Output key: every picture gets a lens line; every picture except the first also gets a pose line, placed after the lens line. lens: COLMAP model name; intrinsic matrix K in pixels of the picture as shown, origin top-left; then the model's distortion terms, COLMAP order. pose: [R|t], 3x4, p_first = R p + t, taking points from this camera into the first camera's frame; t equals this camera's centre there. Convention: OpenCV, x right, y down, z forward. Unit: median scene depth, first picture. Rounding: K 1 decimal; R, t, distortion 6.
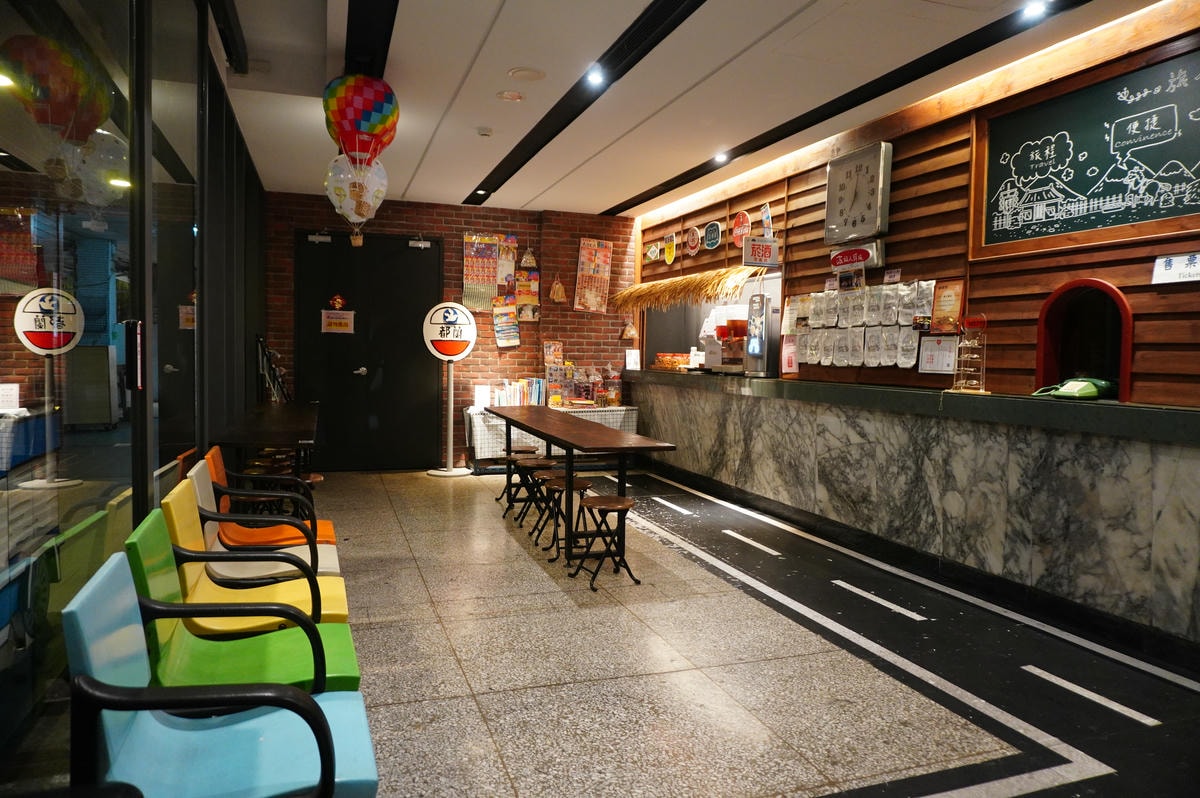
lens RADIAL K [[824.8, 0, 600.0], [0, 824.8, 398.8], [0, 0, 1]] dist [0.001356, 0.000040]
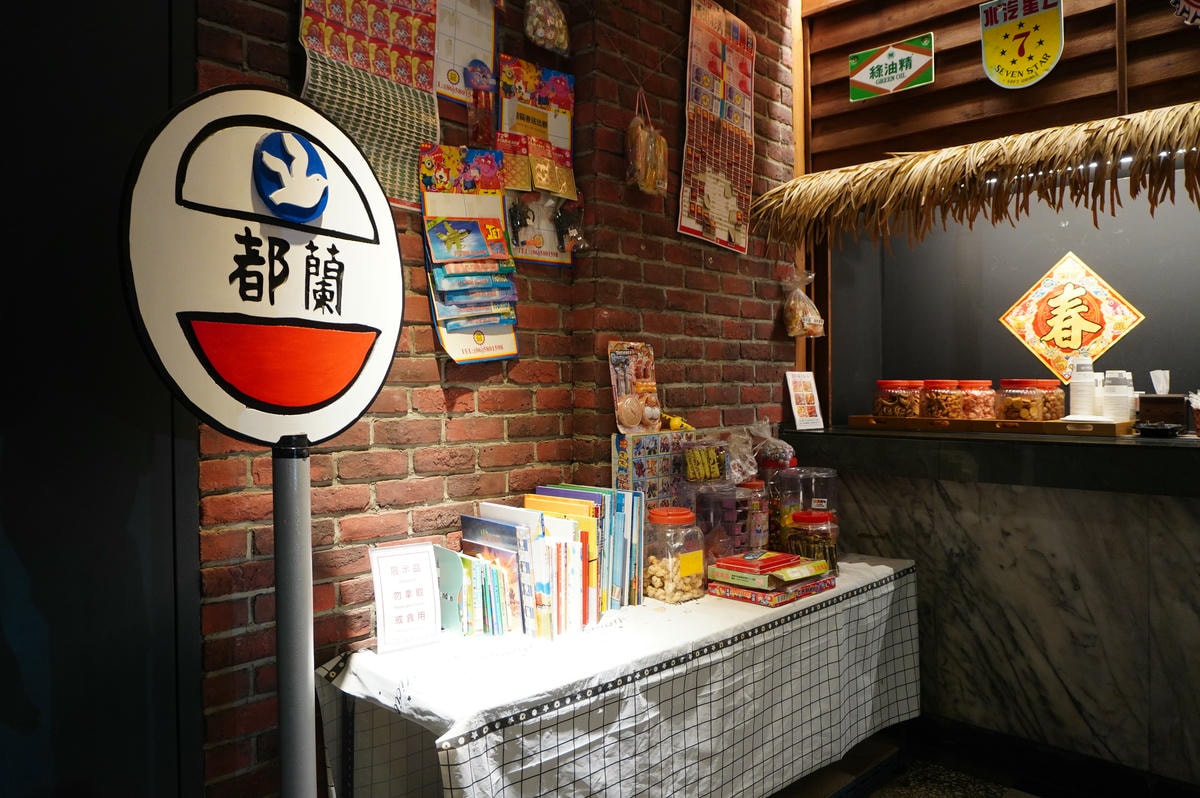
lens RADIAL K [[846.7, 0, 601.0], [0, 846.7, 393.2], [0, 0, 1]] dist [-0.046789, -0.001738]
pose [[0.887267, -0.027136, 0.460458, -0.191403], [0.049798, 0.998069, -0.037139, -0.043583], [-0.458561, 0.055883, 0.886904, 0.765849]]
